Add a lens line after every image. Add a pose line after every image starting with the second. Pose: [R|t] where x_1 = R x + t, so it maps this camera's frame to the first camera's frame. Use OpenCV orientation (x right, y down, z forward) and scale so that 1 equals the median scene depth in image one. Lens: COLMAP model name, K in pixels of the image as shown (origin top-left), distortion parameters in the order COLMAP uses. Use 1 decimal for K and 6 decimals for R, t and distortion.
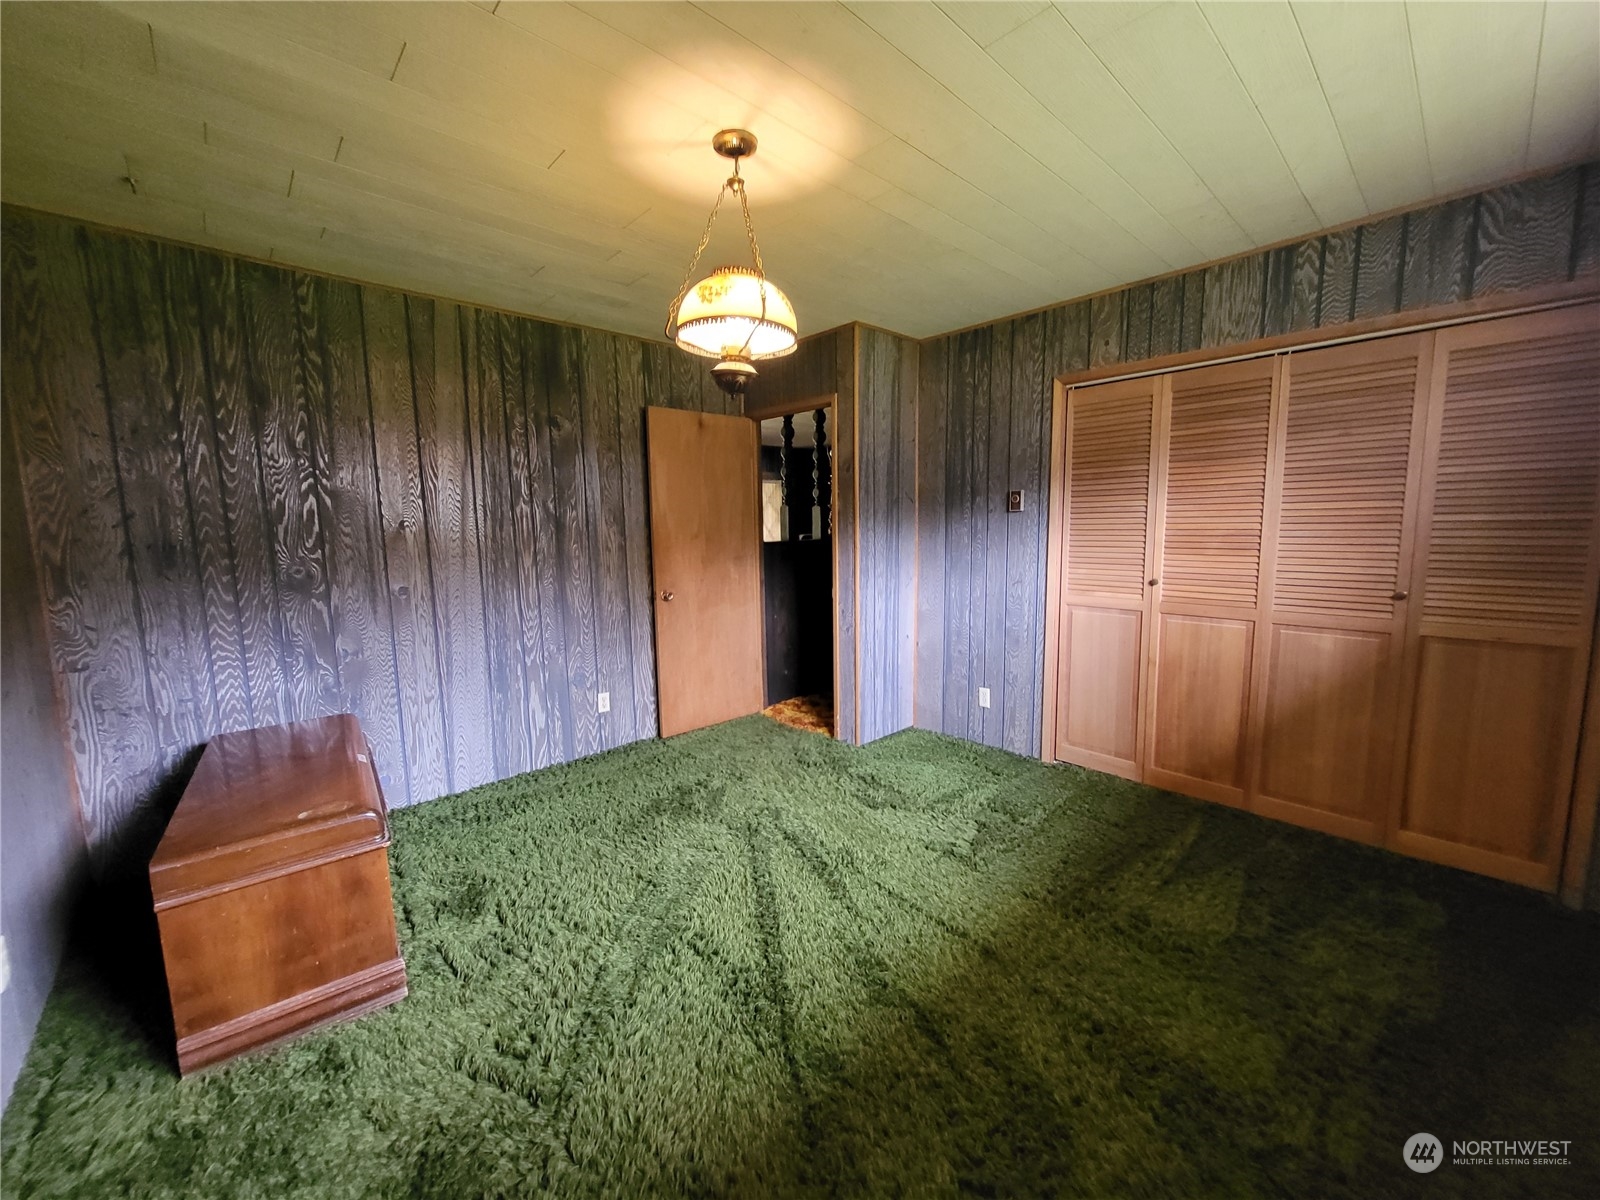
lens RADIAL K [[632.0, 0, 801.2], [0, 632.0, 599.3], [0, 0, 1]] dist [0.001473, -0.000134]
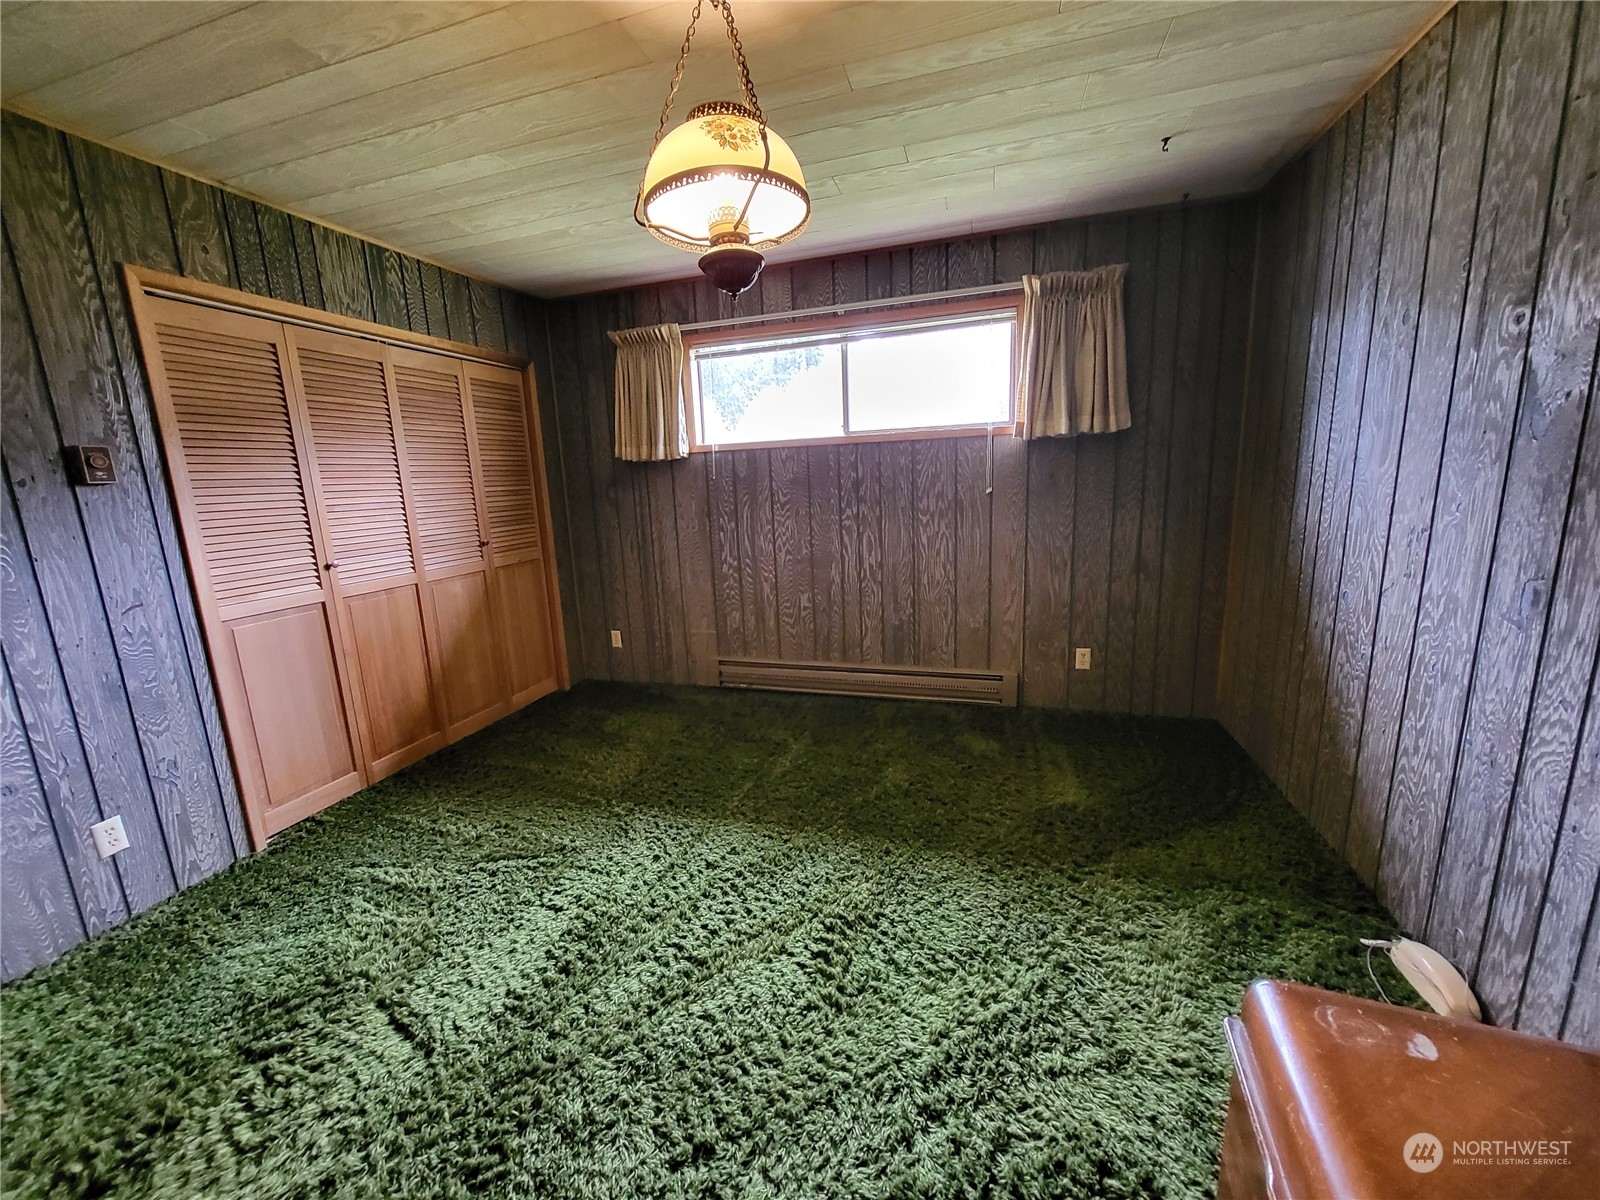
lens RADIAL K [[632.0, 0, 801.2], [0, 632.0, 598.1], [0, 0, 1]] dist [0.001473, -0.000134]
pose [[-0.513845, -0.131871, 0.847687, -0.587428], [0.146483, 0.960117, 0.238155, -0.107414], [-0.845285, 0.246546, -0.474035, 0.962187]]
